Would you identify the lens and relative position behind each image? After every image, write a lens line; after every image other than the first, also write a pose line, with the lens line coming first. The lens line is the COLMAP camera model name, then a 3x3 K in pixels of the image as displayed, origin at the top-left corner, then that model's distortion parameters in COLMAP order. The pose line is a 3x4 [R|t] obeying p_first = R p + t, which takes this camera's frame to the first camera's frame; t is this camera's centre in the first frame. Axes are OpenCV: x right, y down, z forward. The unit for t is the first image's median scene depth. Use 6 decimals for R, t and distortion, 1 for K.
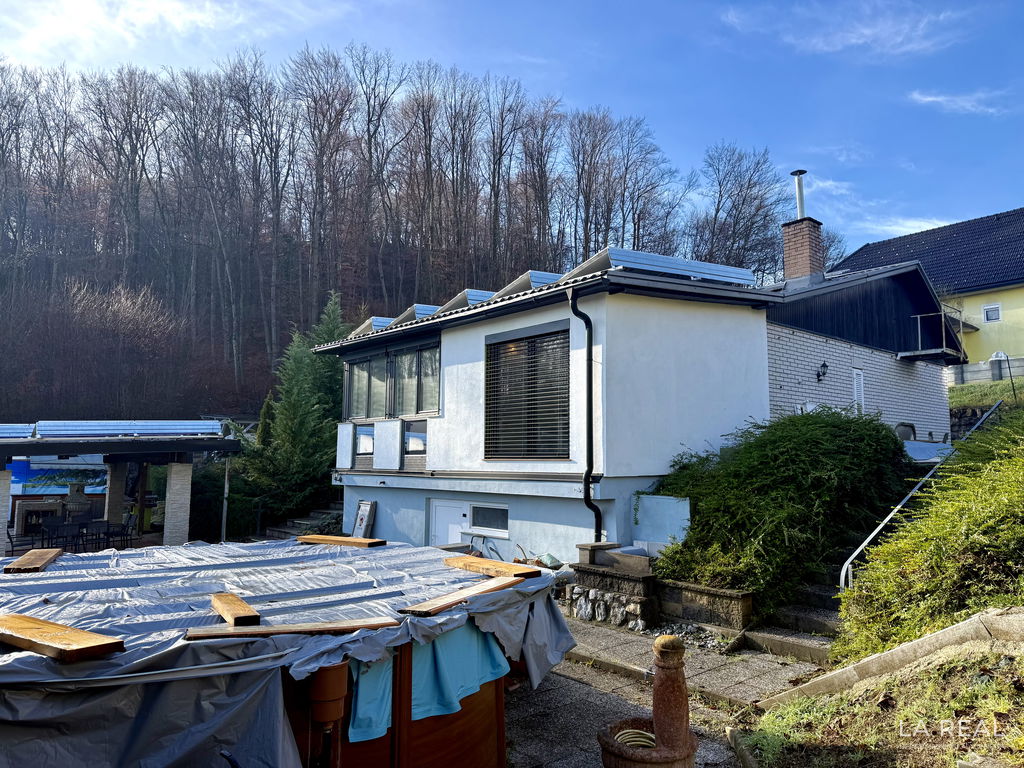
lens RADIAL K [[724.6, 0, 512.0], [0, 724.6, 384.0], [0, 0, 1]] dist [0.117602, -0.131625]
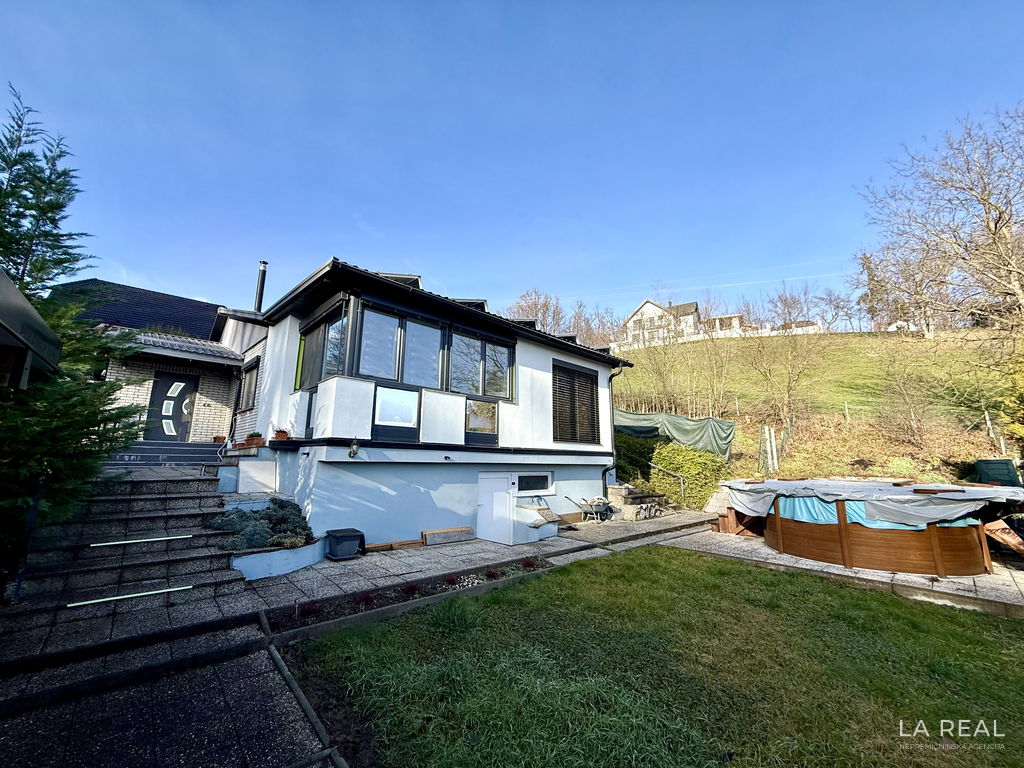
lens RADIAL K [[407.1, 0, 509.5], [0, 407.1, 385.0], [0, 0, 1]] dist [-0.001187, 0.000145]
pose [[-0.067317, 0.186390, 0.980167, -0.683893], [-0.112808, 0.974674, -0.193093, 0.129573], [-0.991334, -0.123569, -0.044585, 0.911502]]
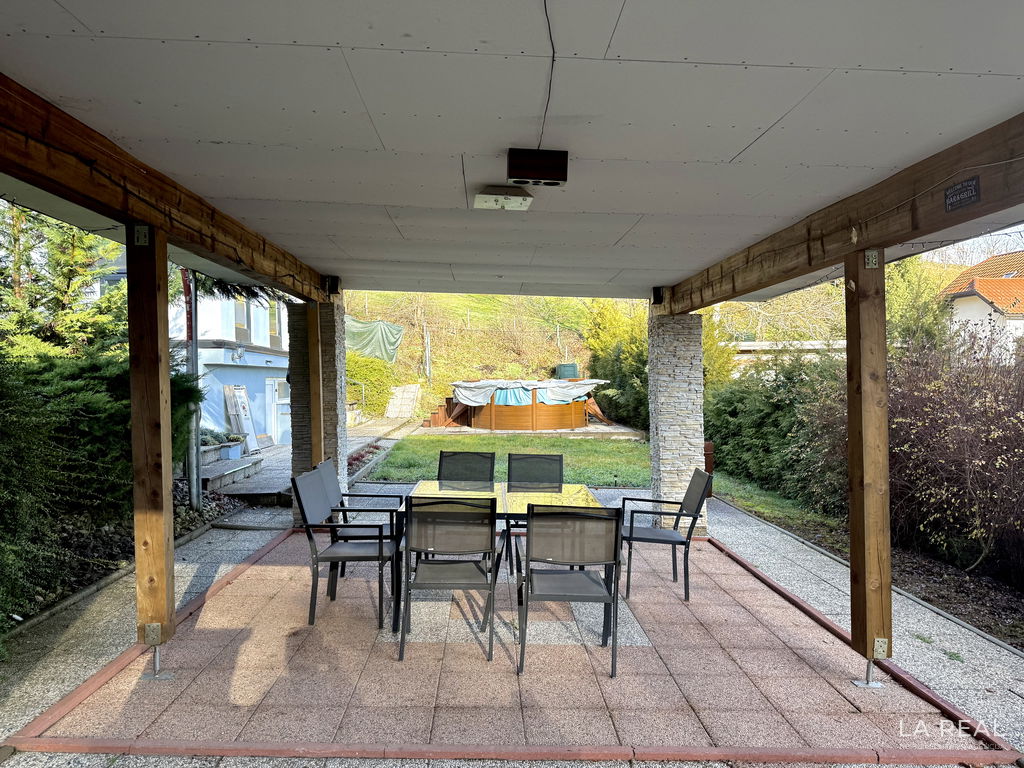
lens RADIAL K [[724.6, 0, 512.0], [0, 724.6, 384.0], [0, 0, 1]] dist [0.117602, -0.131625]
pose [[-0.815364, 0.004236, 0.578933, -0.898186], [-0.048379, 0.995977, -0.075423, 0.205937], [-0.576924, -0.089505, -0.811879, 1.480765]]
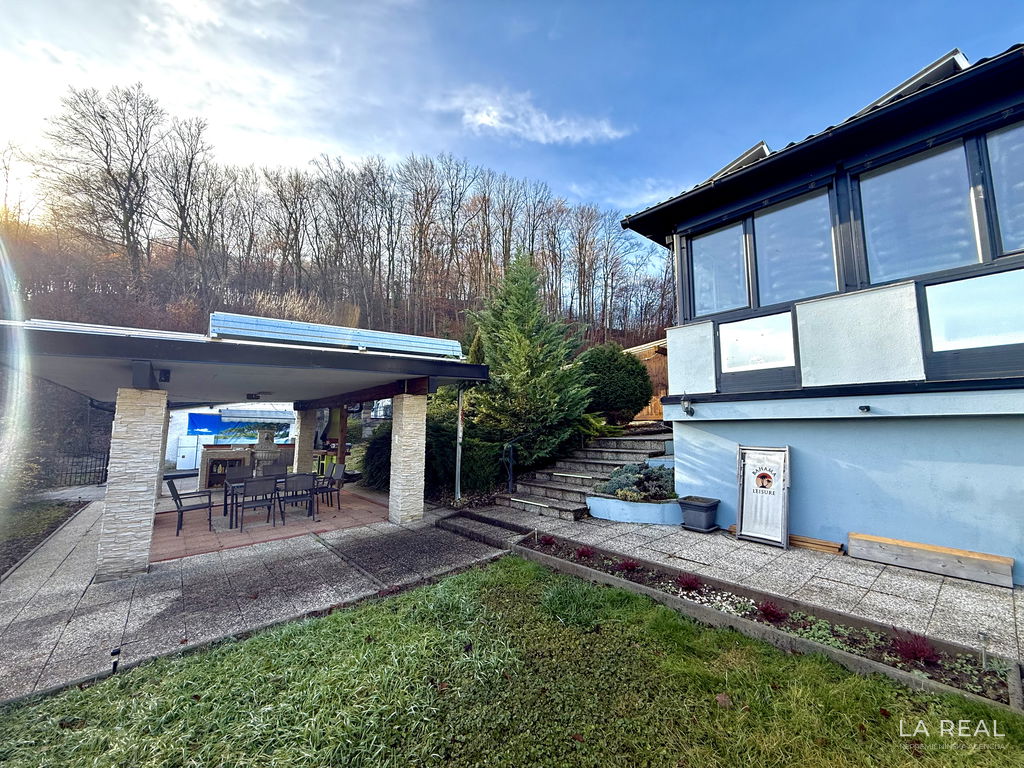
lens RADIAL K [[408.0, 0, 508.6], [0, 408.0, 384.8], [0, 0, 1]] dist [0.012643, -0.004915]
pose [[0.999821, 0.001430, 0.018851, -0.414800], [-0.001256, 0.999956, -0.009273, 0.115655], [-0.018863, 0.009248, 0.999779, 0.680619]]
